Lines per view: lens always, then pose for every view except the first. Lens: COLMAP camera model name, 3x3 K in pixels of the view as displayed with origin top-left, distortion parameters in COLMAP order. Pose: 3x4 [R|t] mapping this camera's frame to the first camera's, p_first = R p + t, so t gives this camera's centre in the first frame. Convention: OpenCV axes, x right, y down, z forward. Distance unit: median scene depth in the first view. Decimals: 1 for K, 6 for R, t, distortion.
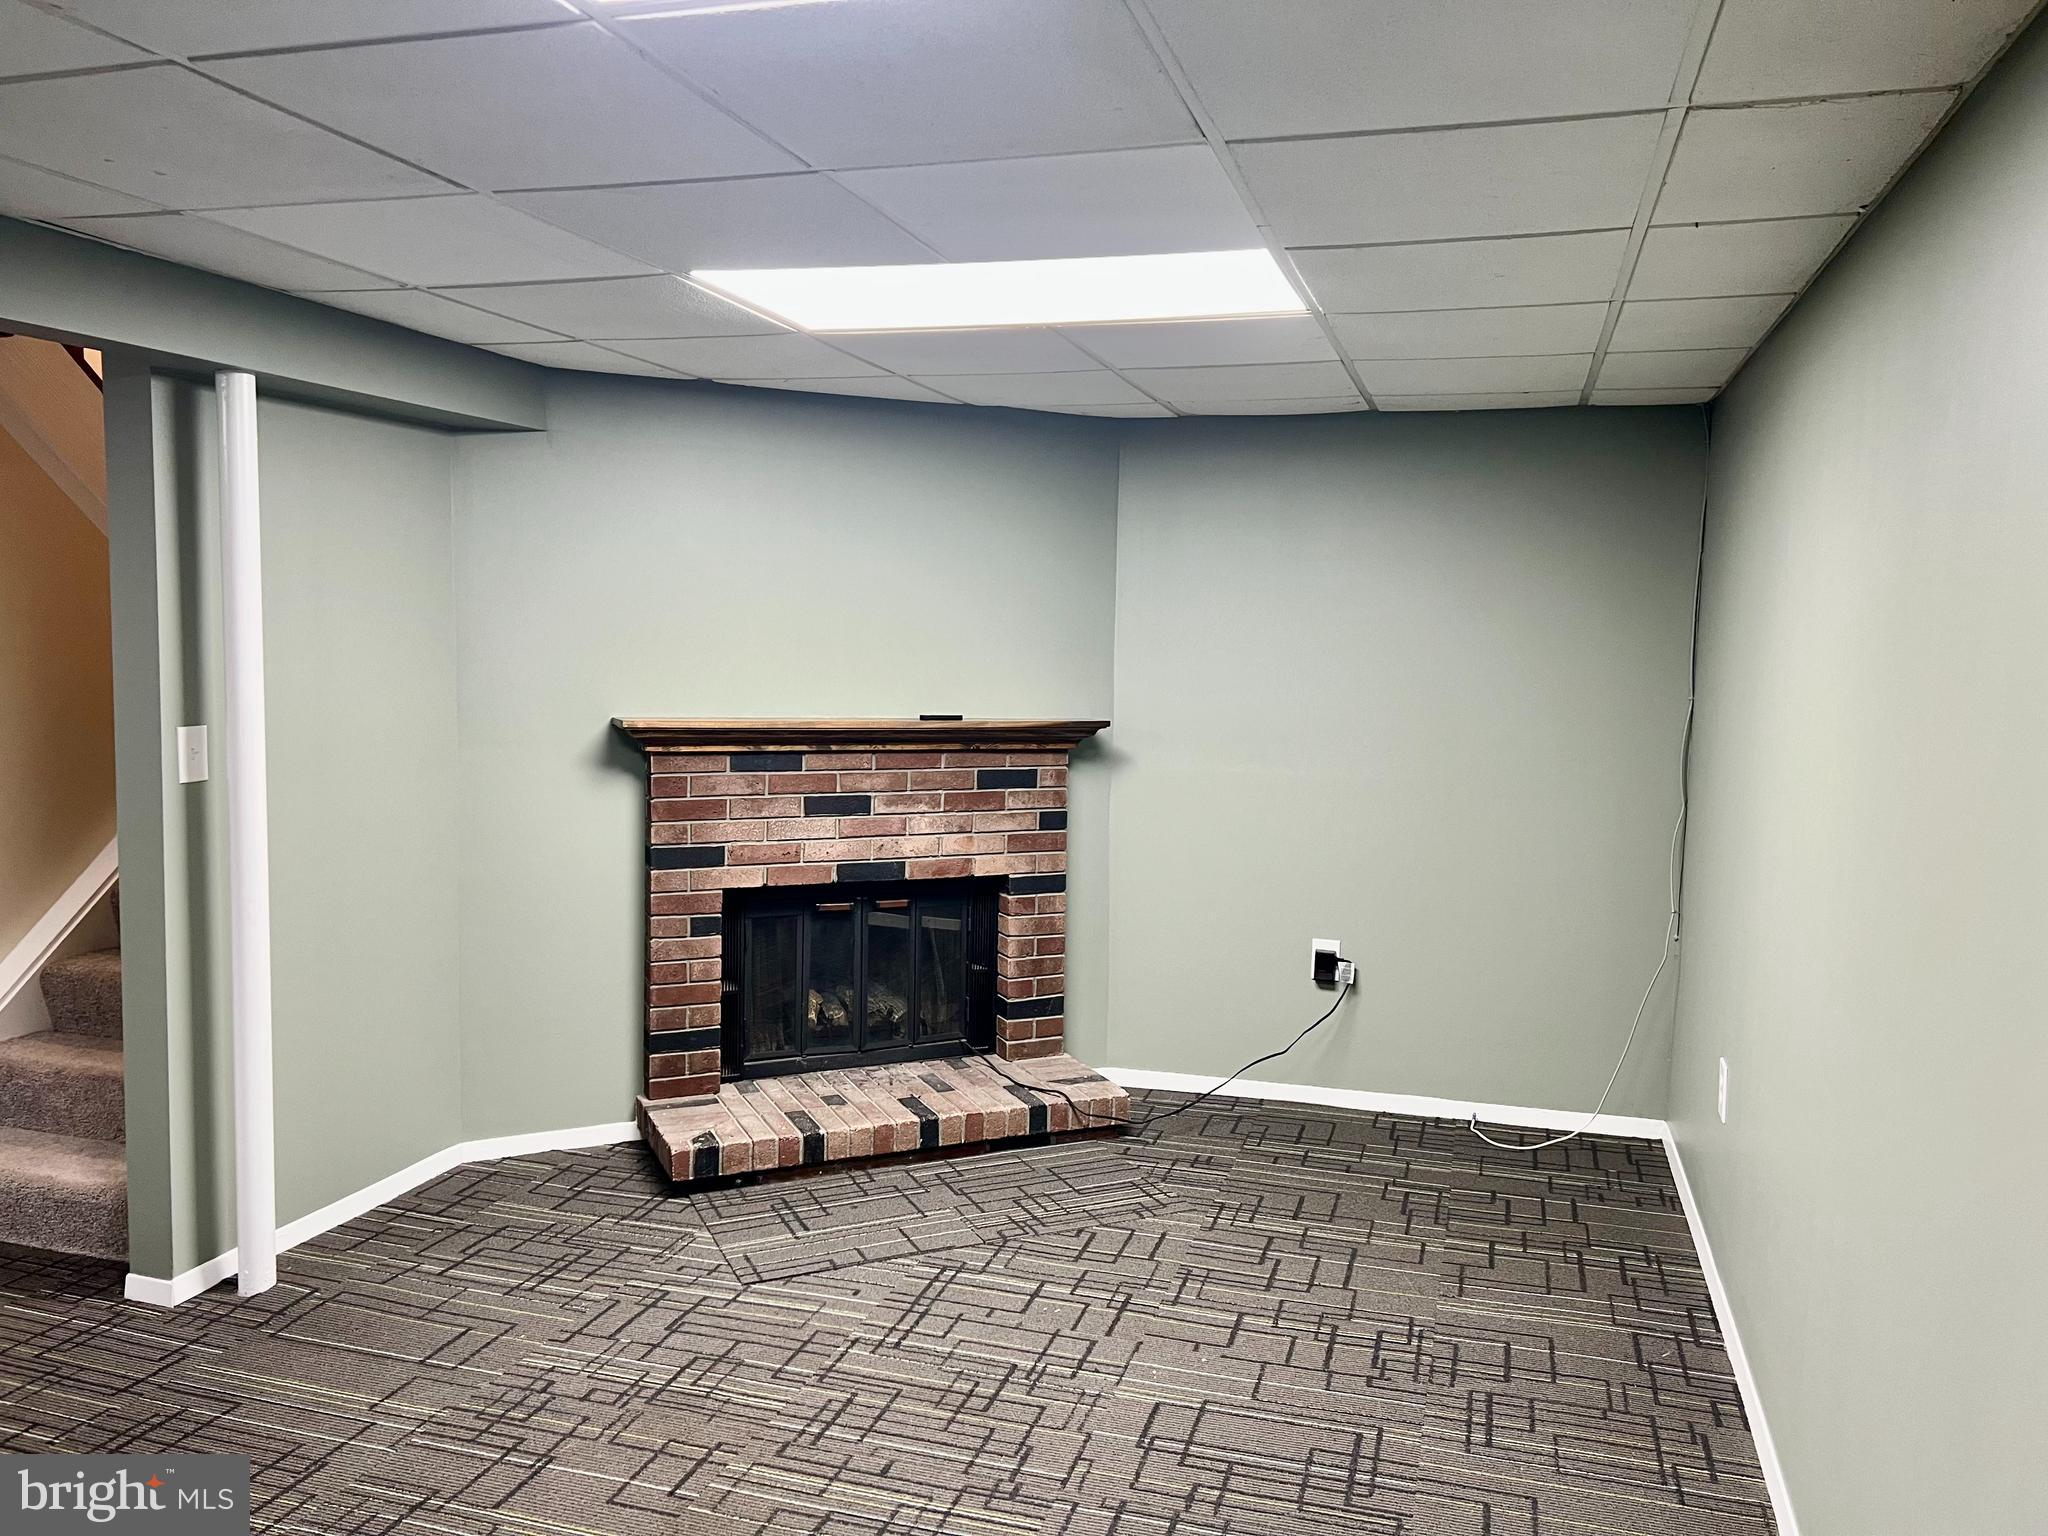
lens RADIAL K [[1536.8, 0, 1028.7], [0, 1536.8, 751.4], [0, 0, 1]] dist [0.060920, -0.068067]
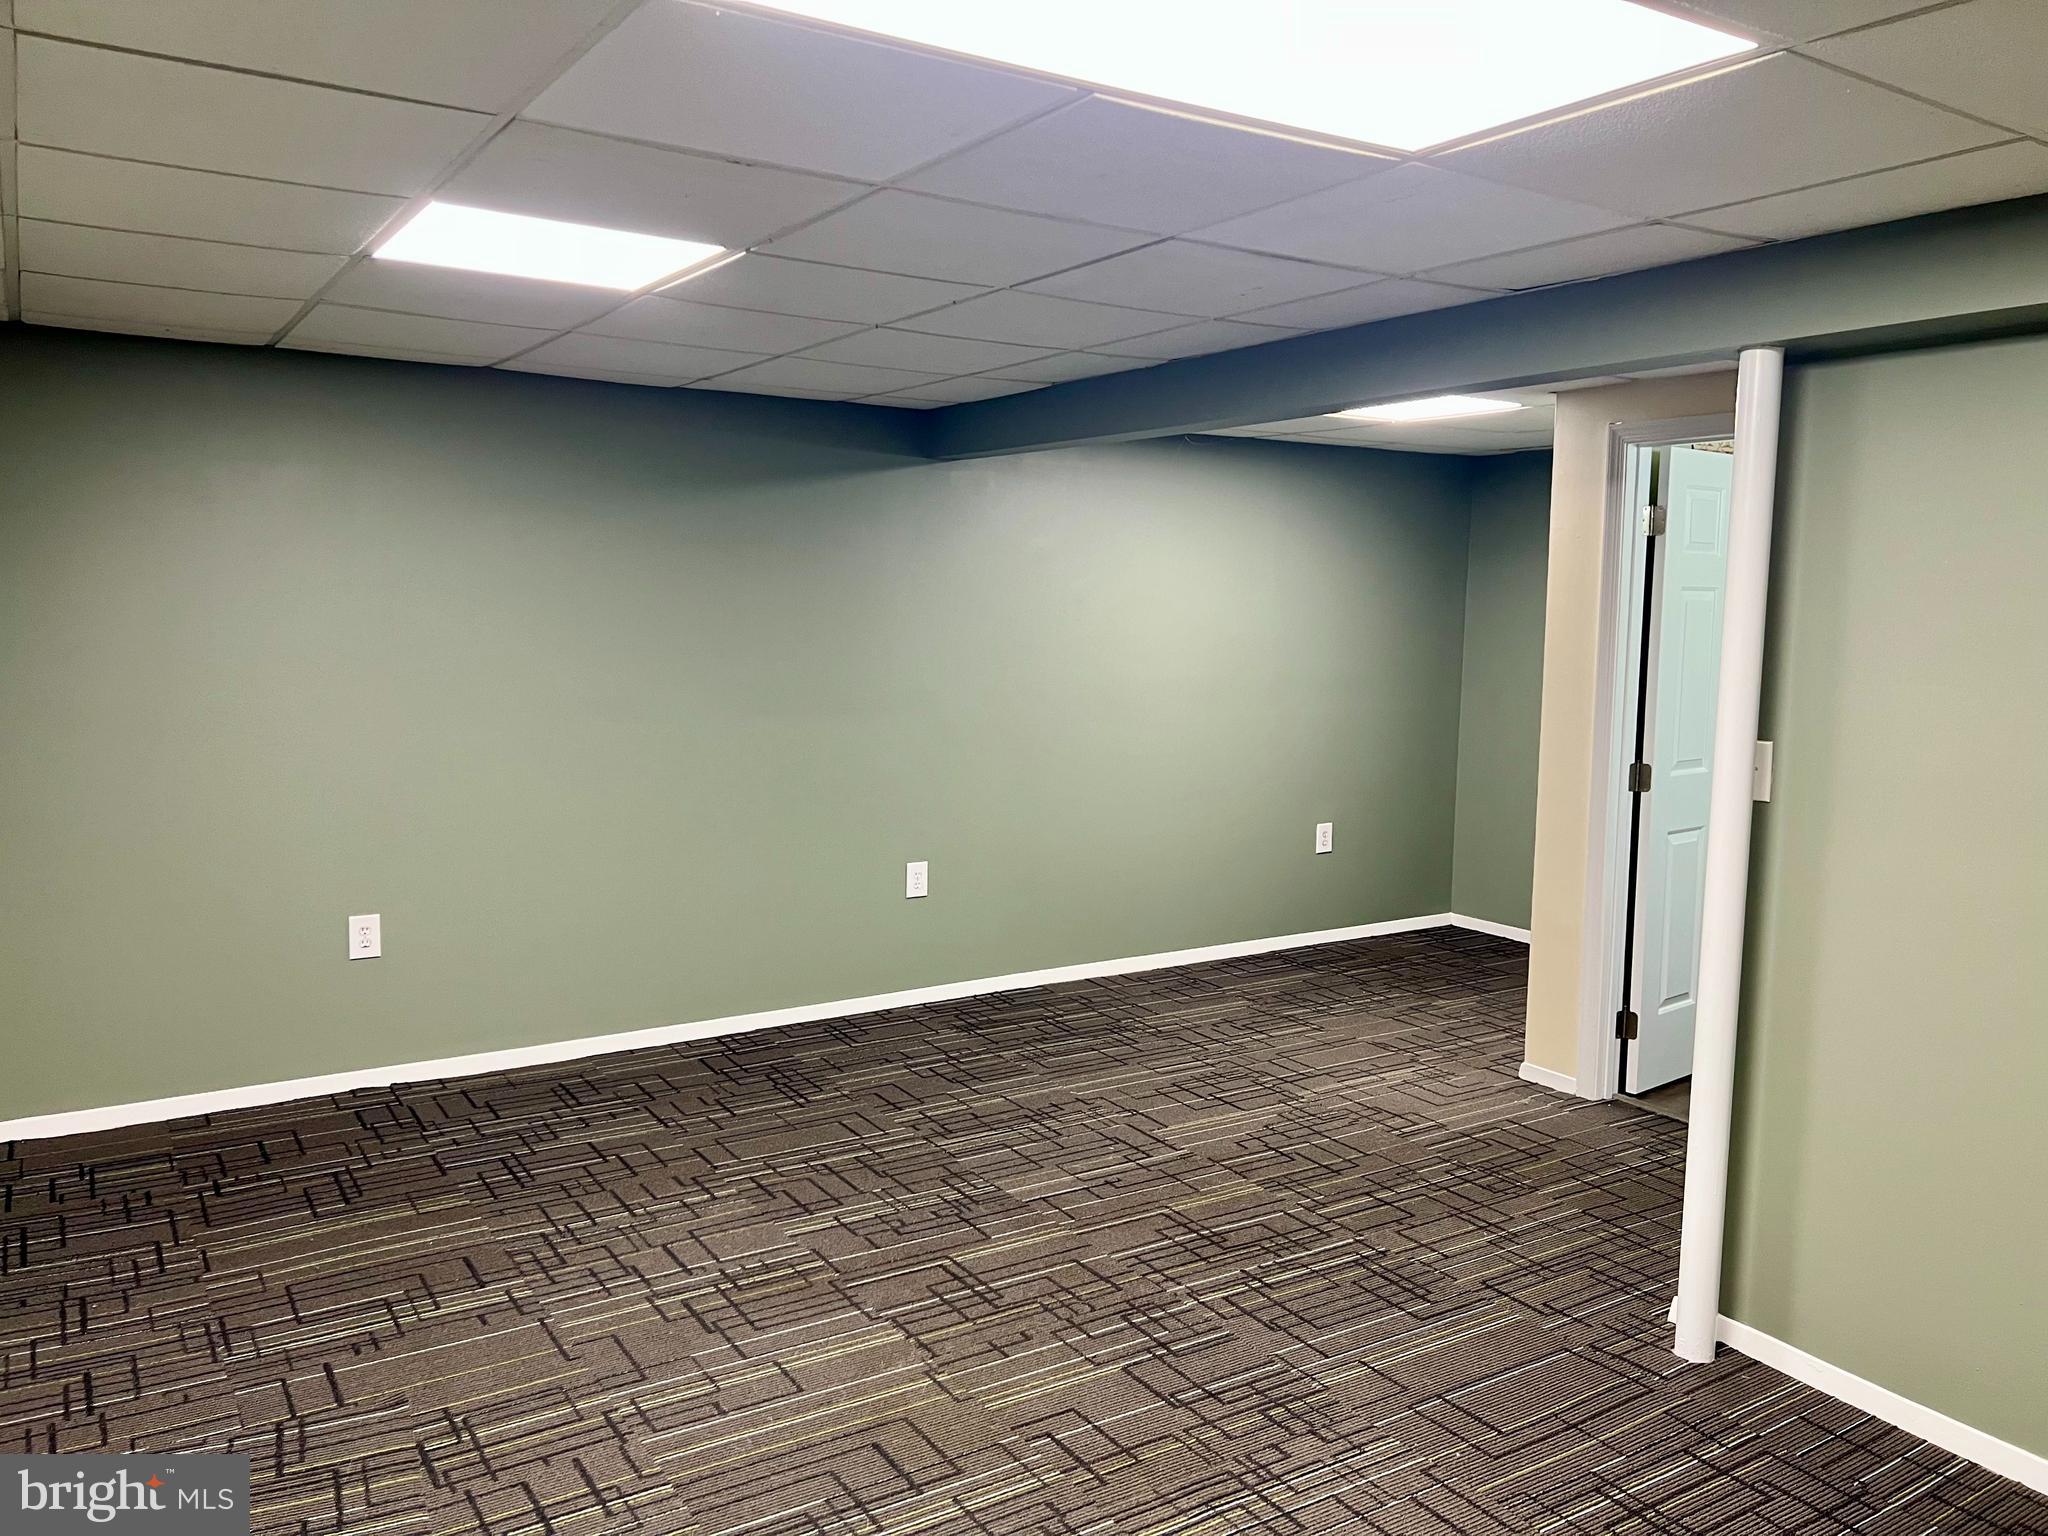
lens RADIAL K [[1536.8, 0, 1016.9], [0, 1536.8, 768.8], [0, 0, 1]] dist [0.060920, -0.068067]
pose [[-0.658316, 0.054063, -0.750798, 0.326576], [-0.097229, 0.982955, 0.156033, -0.073733], [0.746436, 0.175718, -0.641838, 0.946296]]
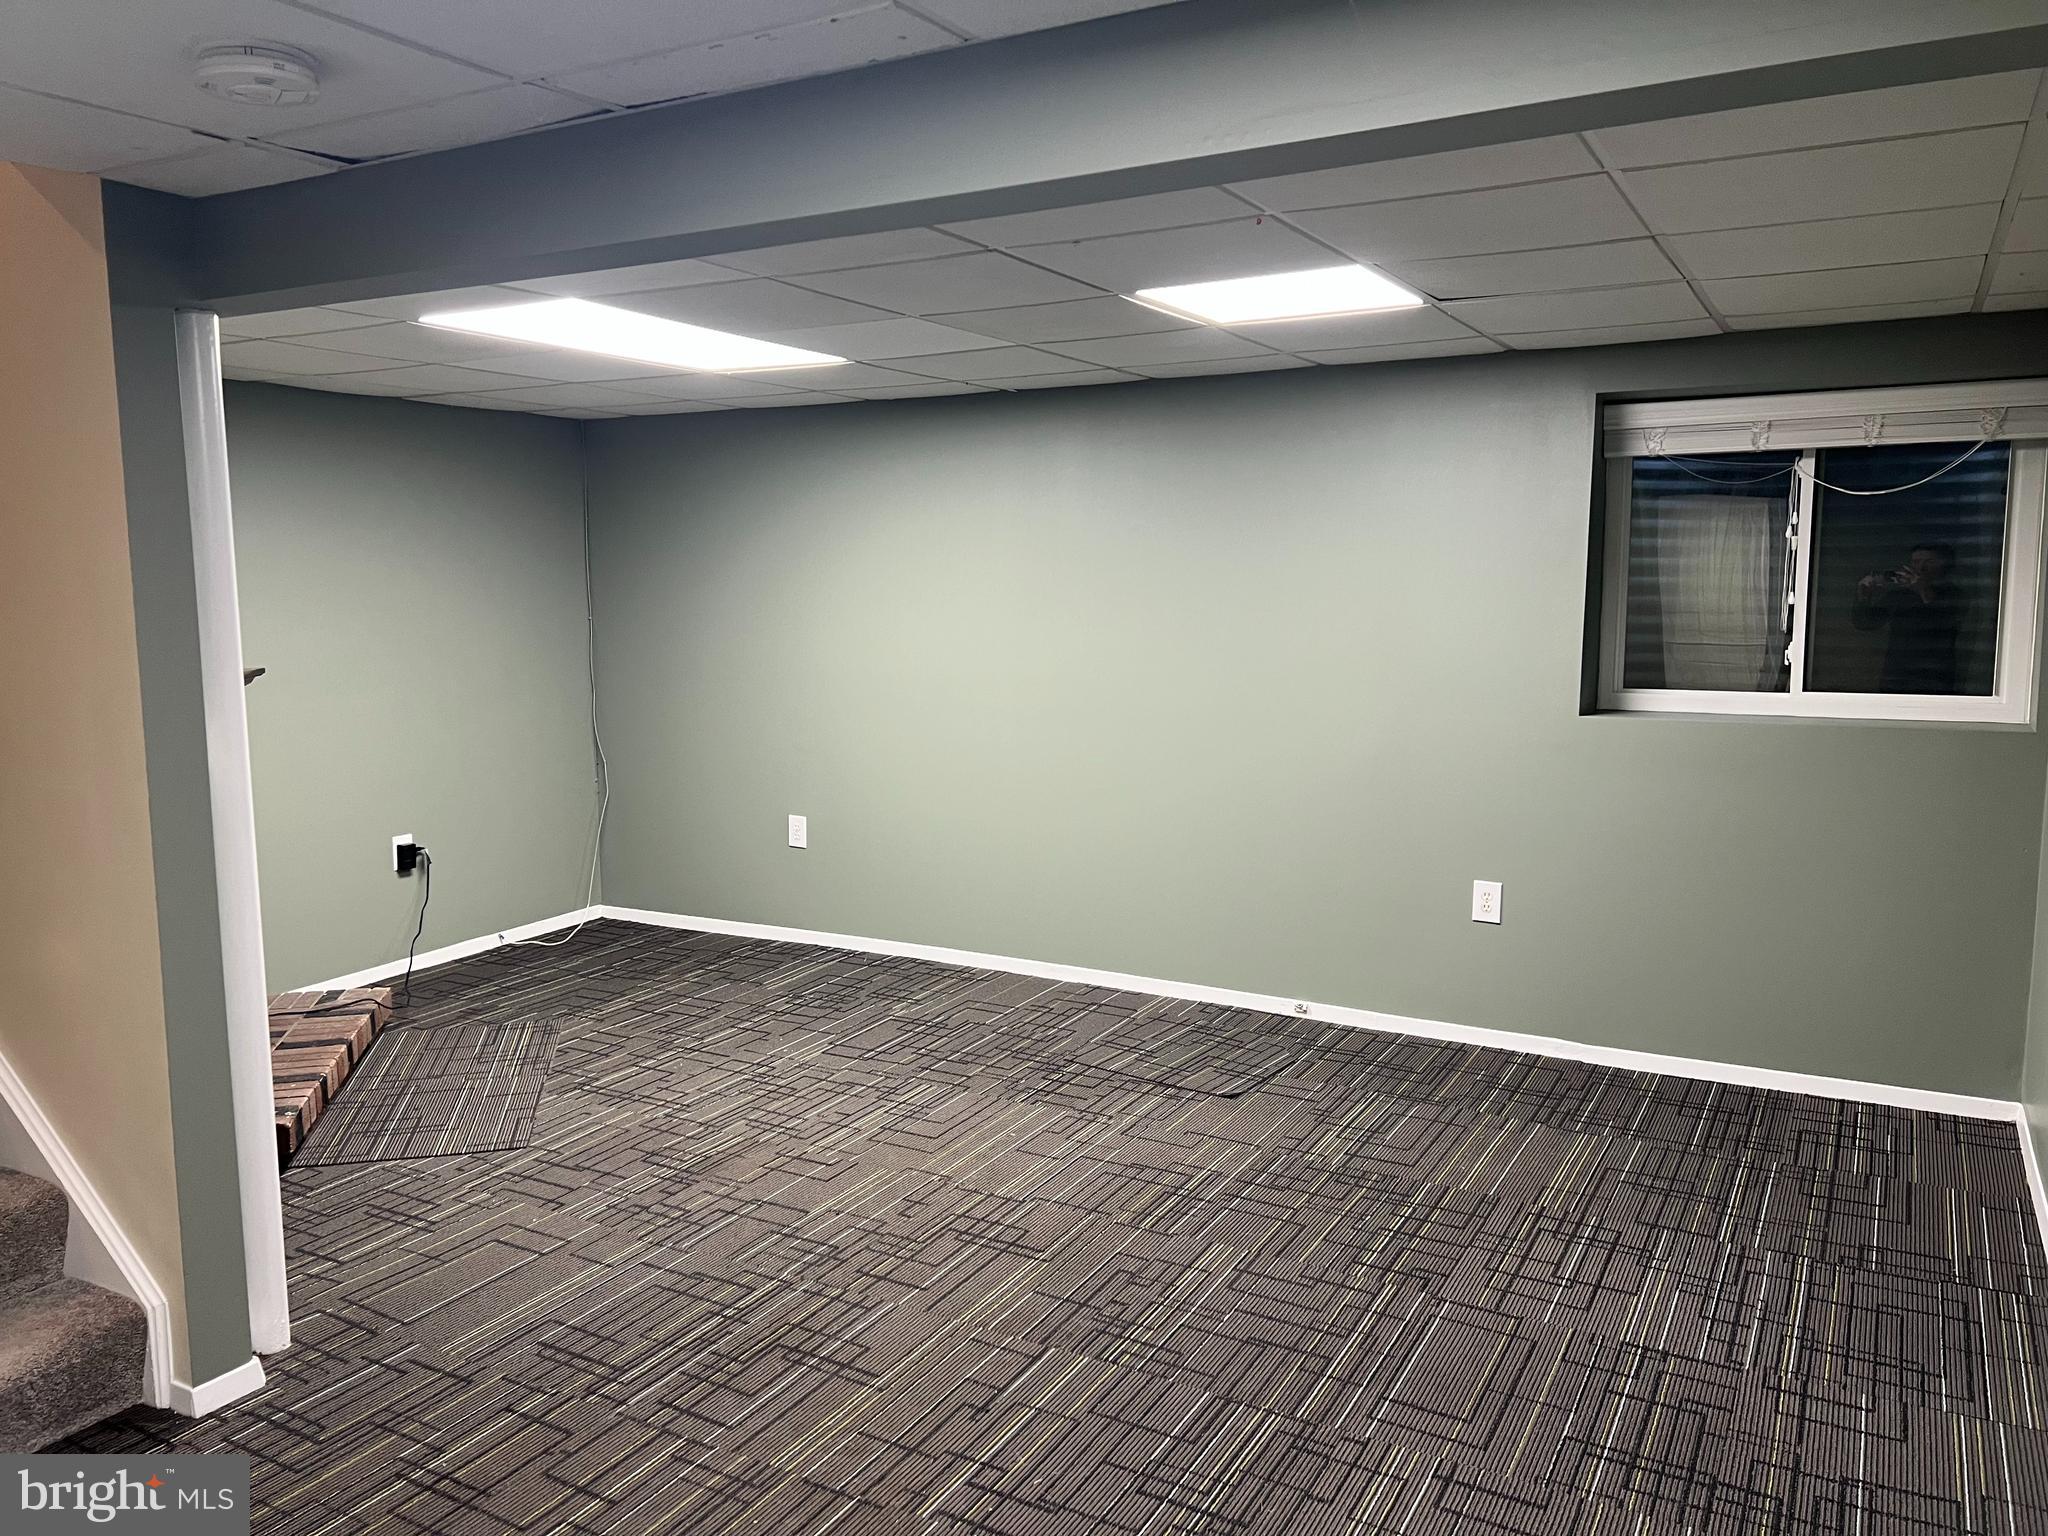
lens RADIAL K [[1536.8, 0, 1007.2], [0, 1536.8, 751.7], [0, 0, 1]] dist [0.060920, -0.068067]
pose [[0.227604, -0.136280, 0.964170, -0.936112], [0.097872, 0.988346, 0.116593, -0.040398], [-0.968823, 0.067828, 0.238290, 0.275974]]
